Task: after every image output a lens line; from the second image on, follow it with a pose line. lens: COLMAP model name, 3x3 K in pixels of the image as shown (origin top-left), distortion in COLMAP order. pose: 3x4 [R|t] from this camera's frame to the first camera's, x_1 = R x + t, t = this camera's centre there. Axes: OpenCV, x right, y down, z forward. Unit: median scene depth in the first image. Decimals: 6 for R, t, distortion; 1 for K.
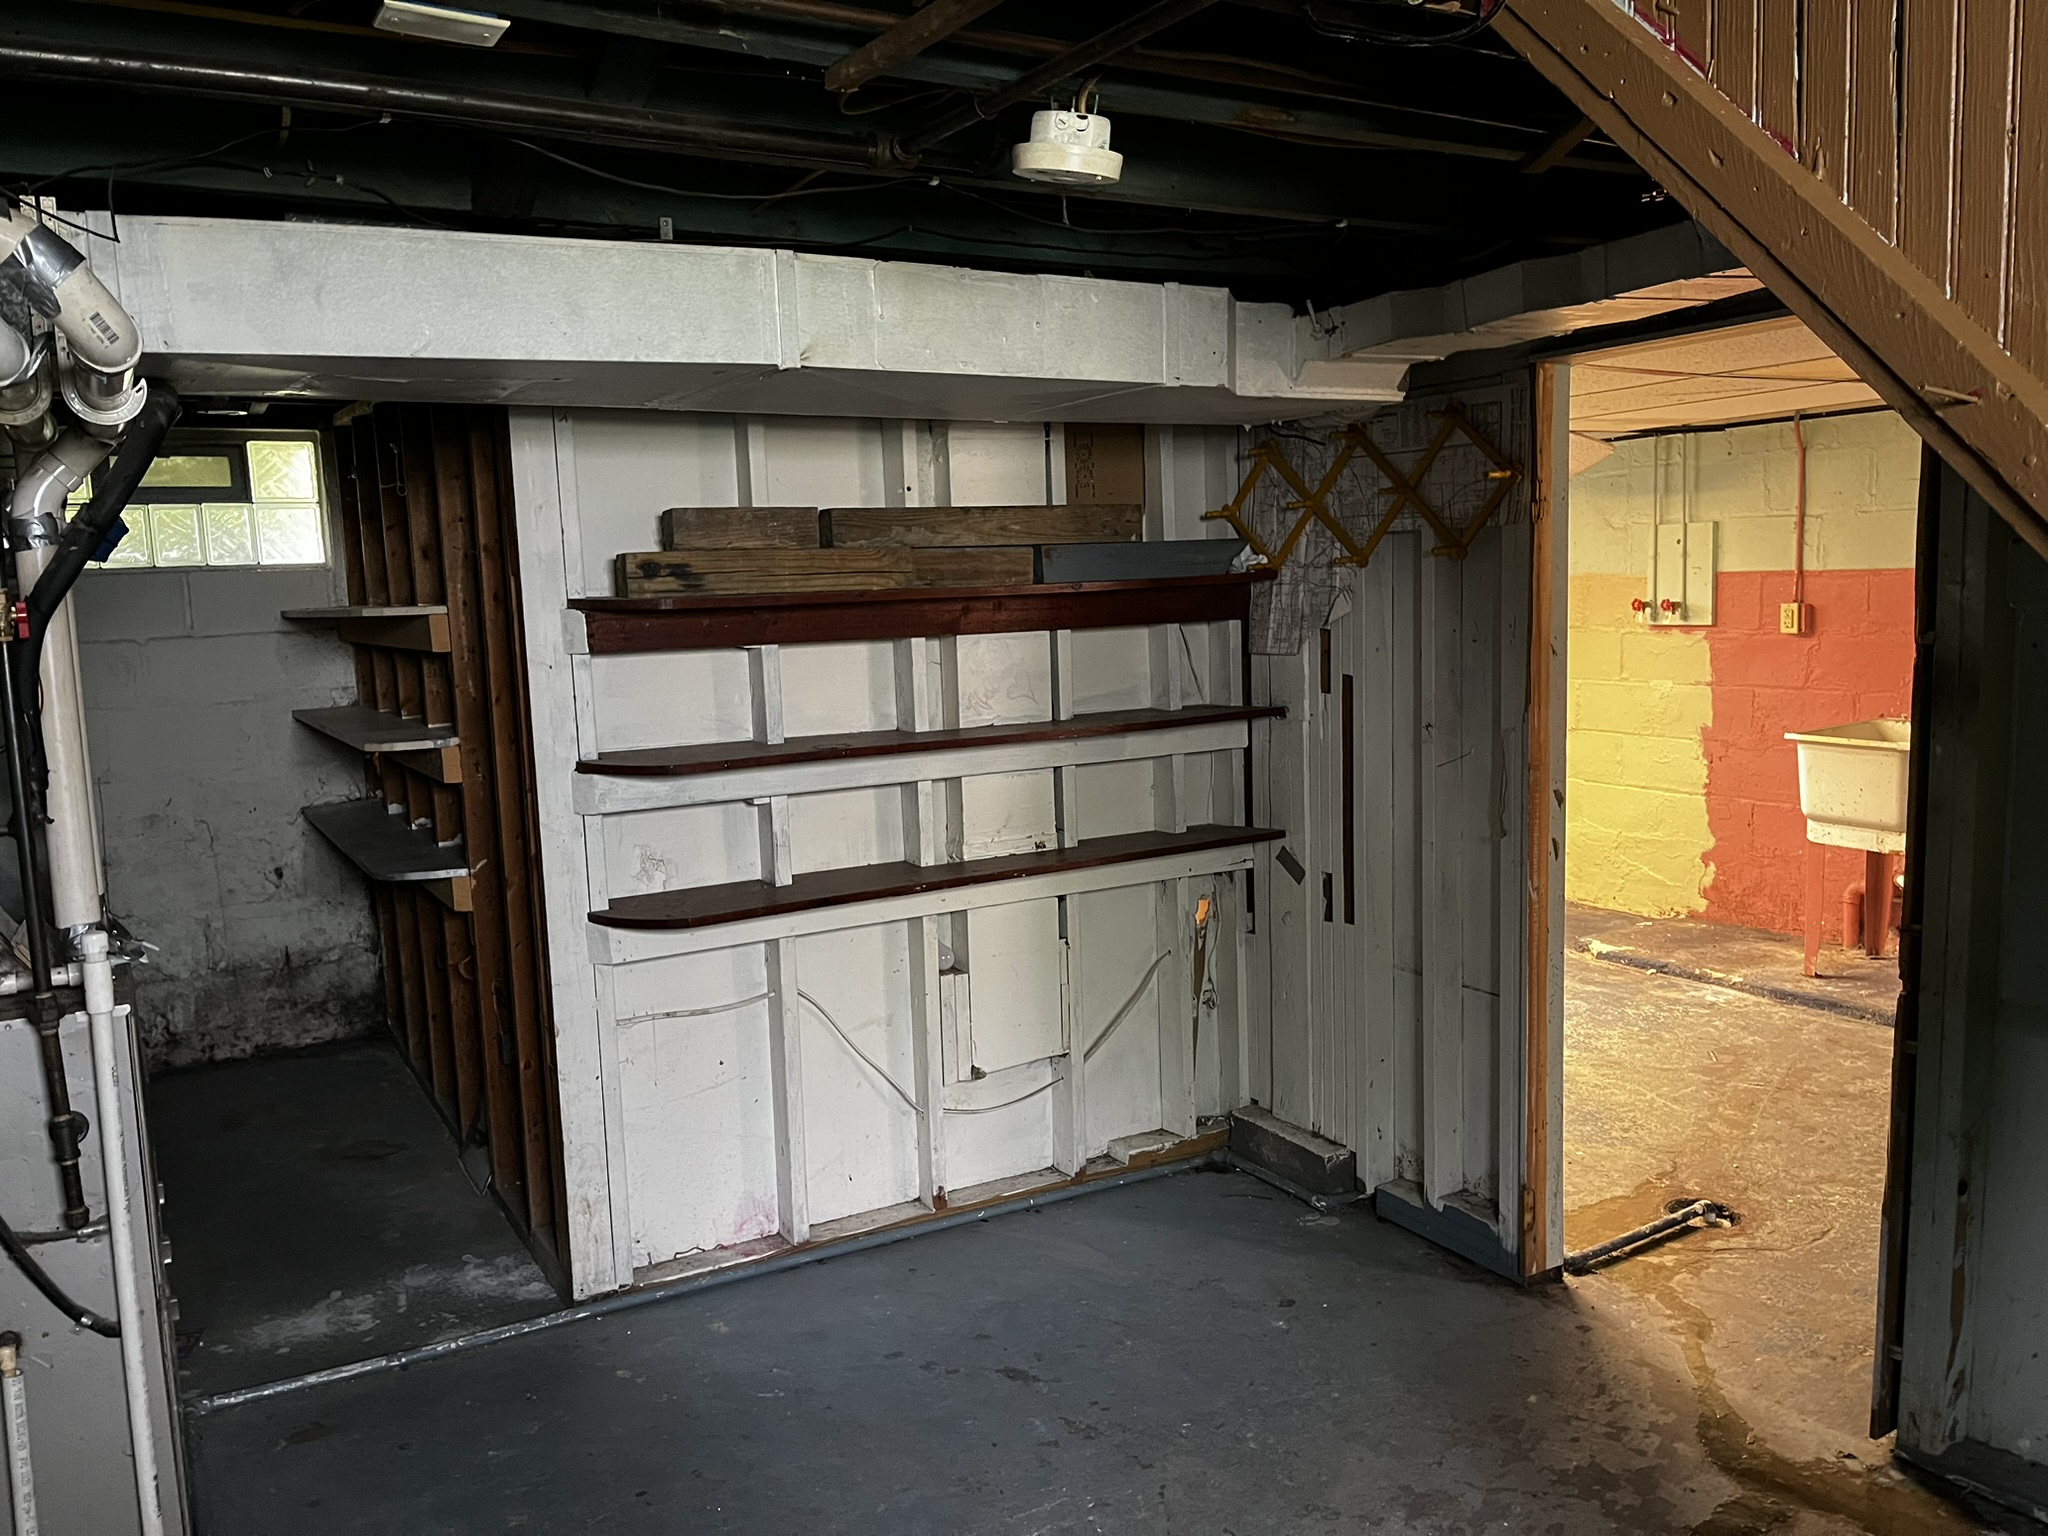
lens RADIAL K [[1566.2, 0, 1036.6], [0, 1566.2, 774.6], [0, 0, 1]] dist [0.053704, -0.076155]
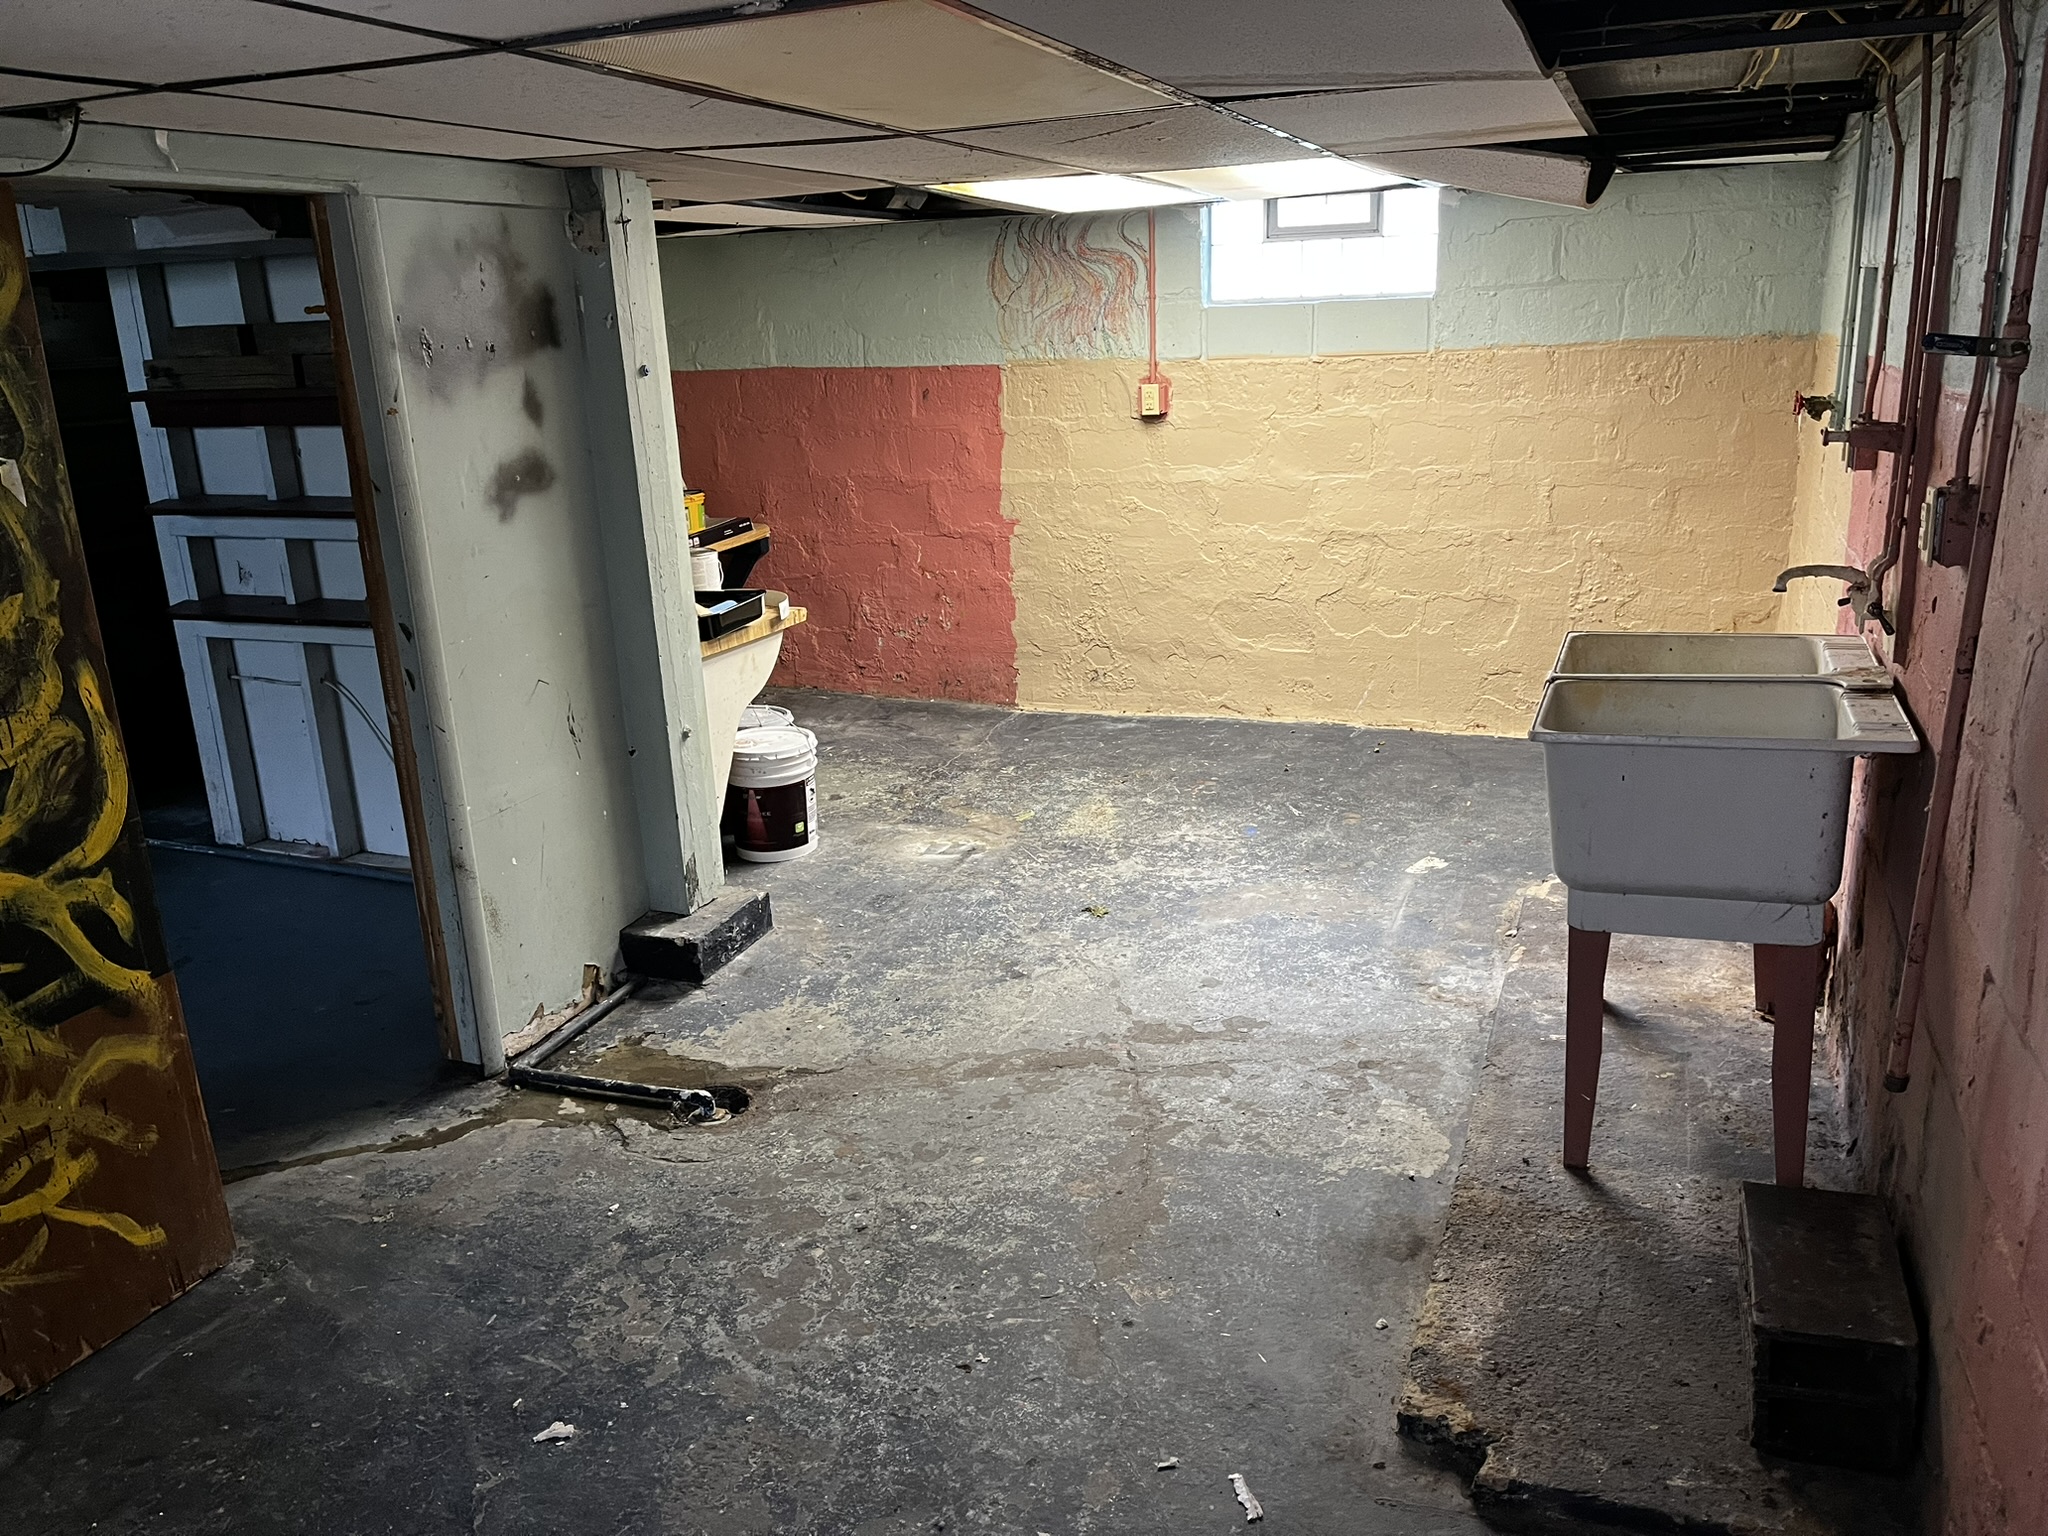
lens RADIAL K [[1566.2, 0, 1028.4], [0, 1566.2, 755.2], [0, 0, 1]] dist [0.053704, -0.076155]
pose [[0.589290, 0.213293, -0.779258, 1.293714], [-0.080236, 0.975204, 0.206250, -0.133213], [0.803928, -0.059017, 0.591792, 0.667854]]
